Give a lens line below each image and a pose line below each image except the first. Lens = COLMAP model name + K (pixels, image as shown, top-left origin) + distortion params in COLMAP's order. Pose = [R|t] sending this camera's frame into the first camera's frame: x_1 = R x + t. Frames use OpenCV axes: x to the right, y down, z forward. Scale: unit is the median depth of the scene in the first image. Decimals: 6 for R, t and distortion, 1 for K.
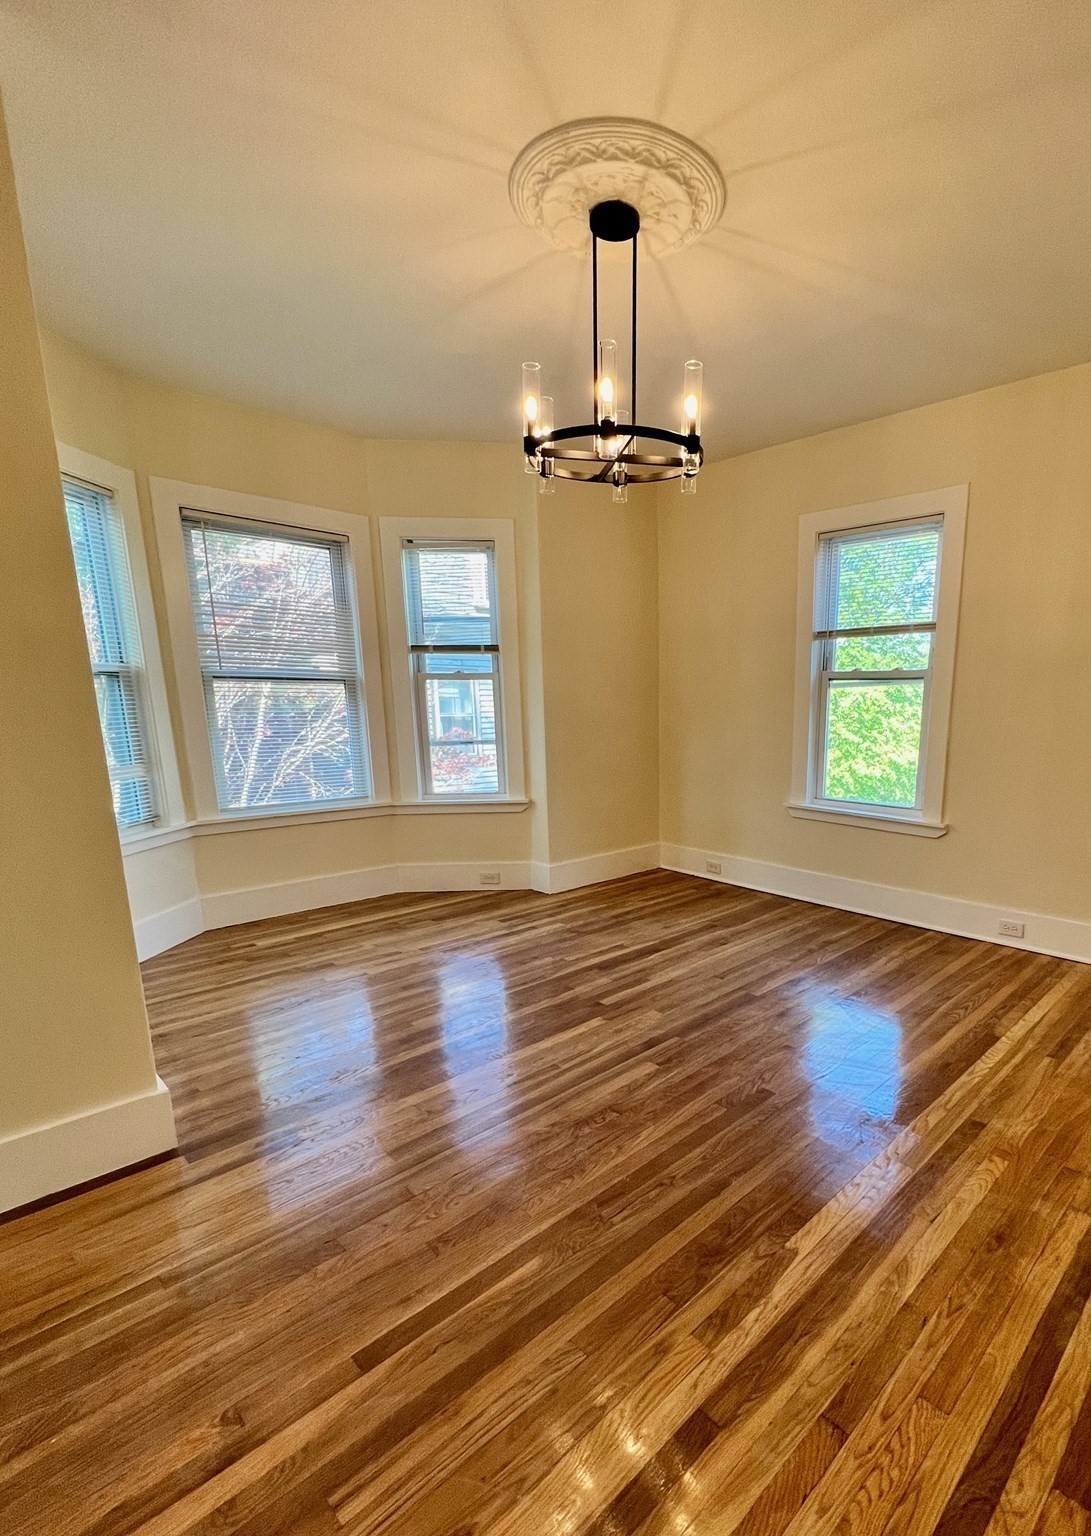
lens RADIAL K [[724.4, 0, 652.7], [0, 724.4, 850.1], [0, 0, 1]] dist [-0.001428, -0.000068]
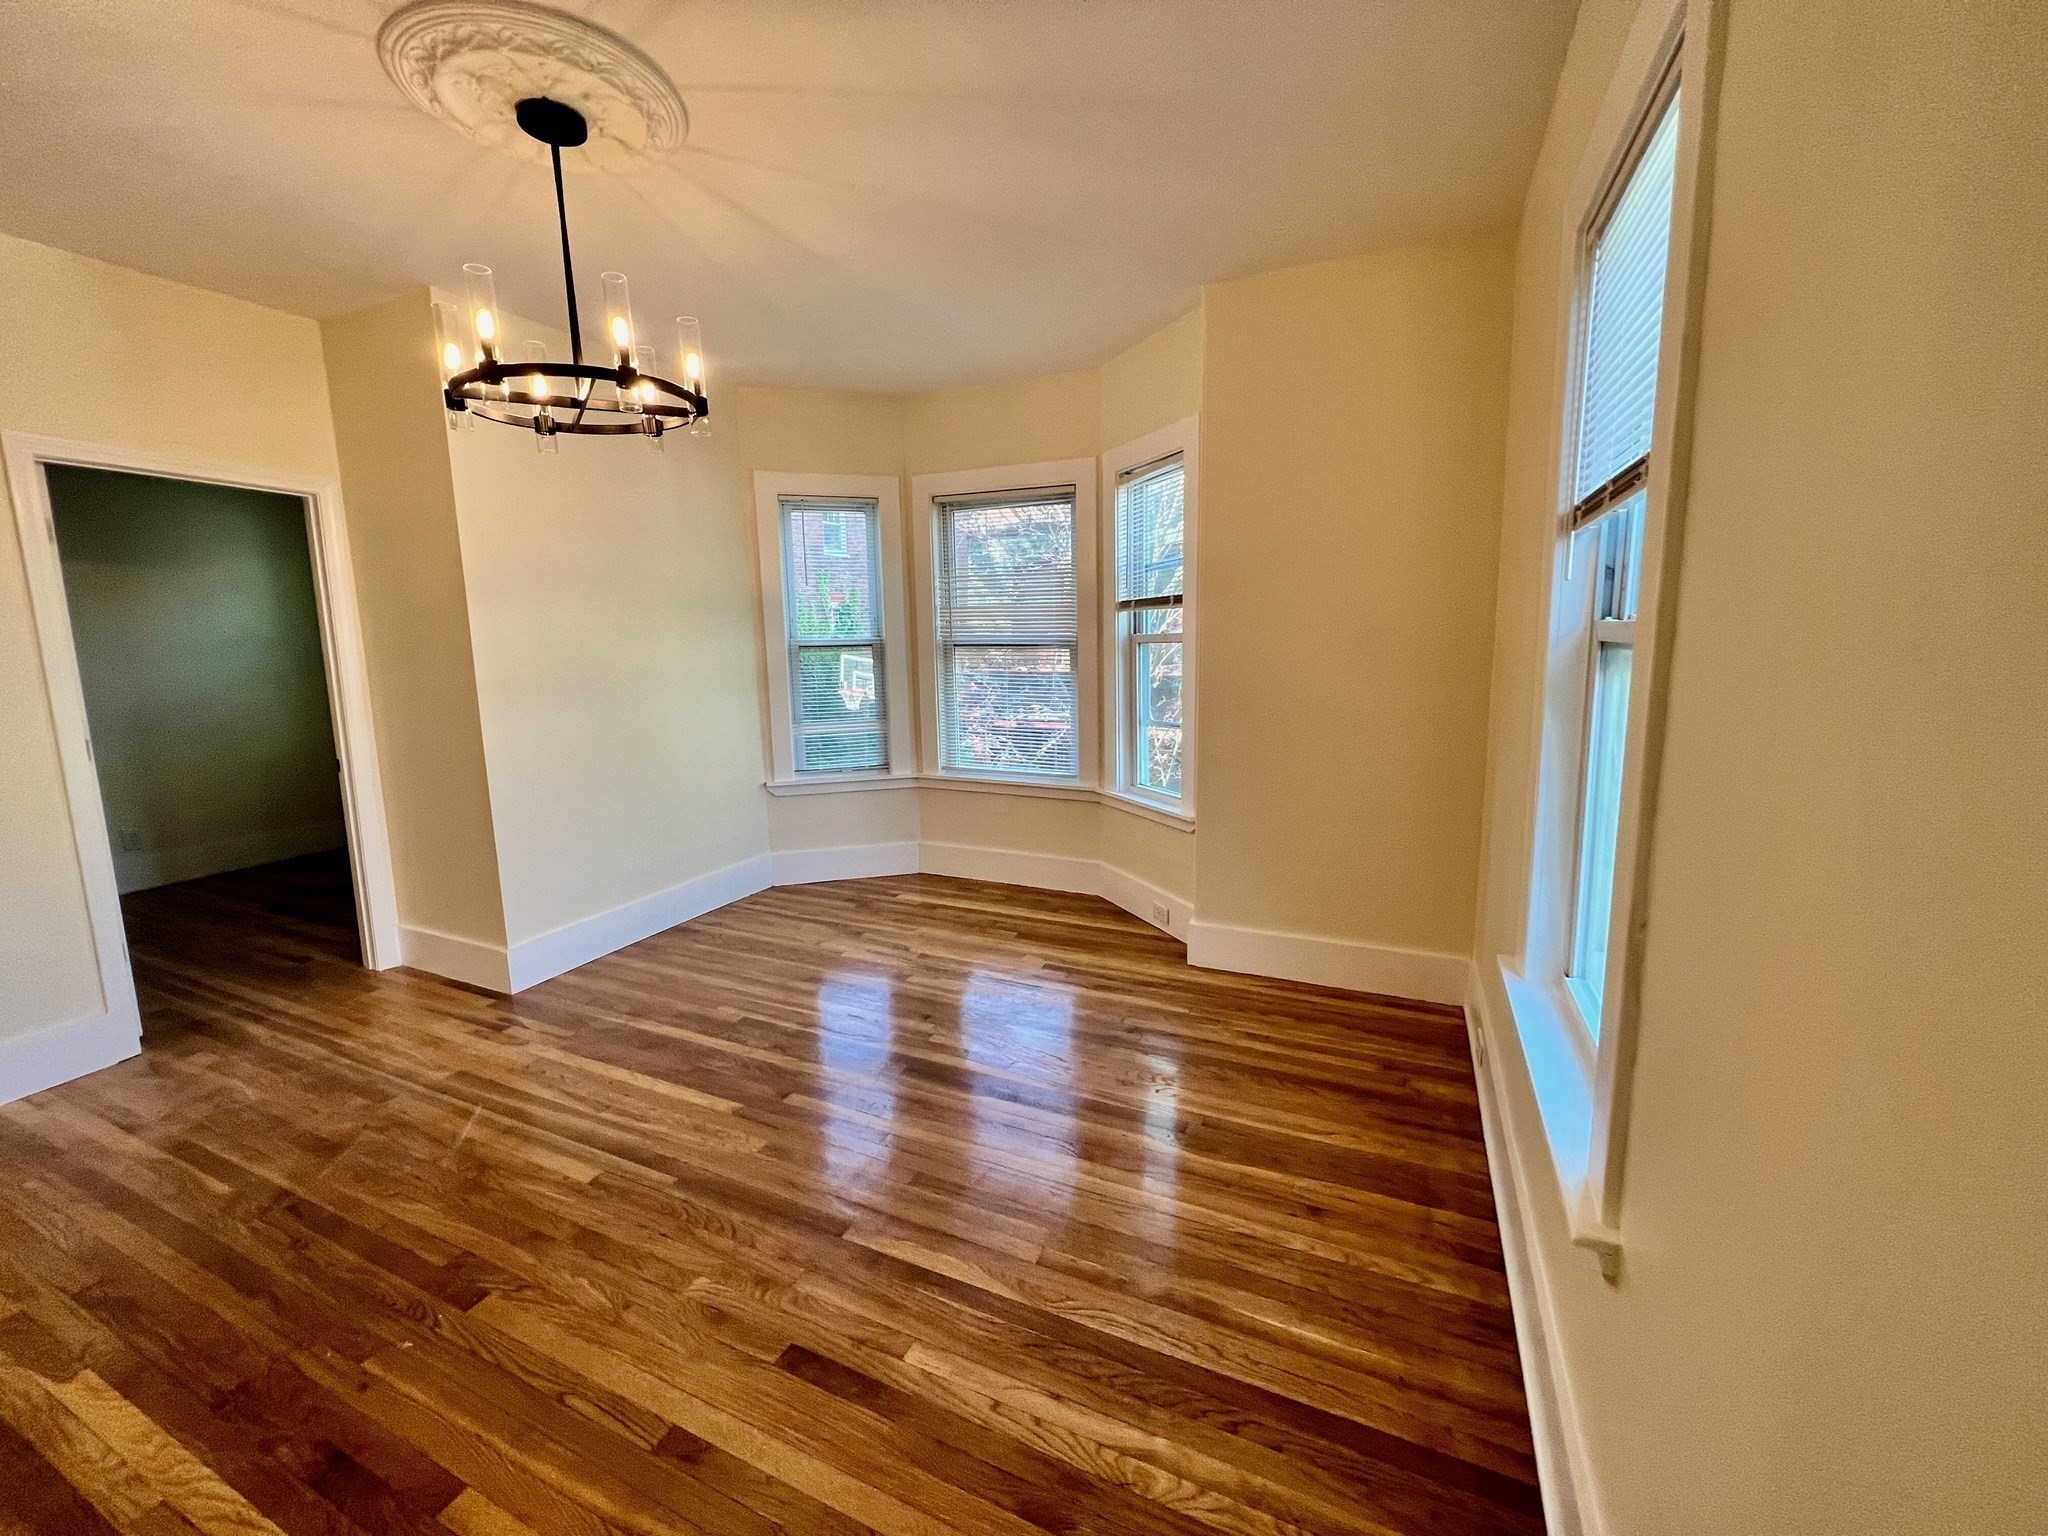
lens RADIAL K [[821.3, 0, 1020.9], [0, 821.3, 762.7], [0, 0, 1]] dist [-0.001666, 0.000126]
pose [[0.321882, 0.138521, -0.936592, 0.590960], [-0.183280, 0.979643, 0.081900, -0.186328], [0.928871, 0.145296, 0.340717, 0.705419]]
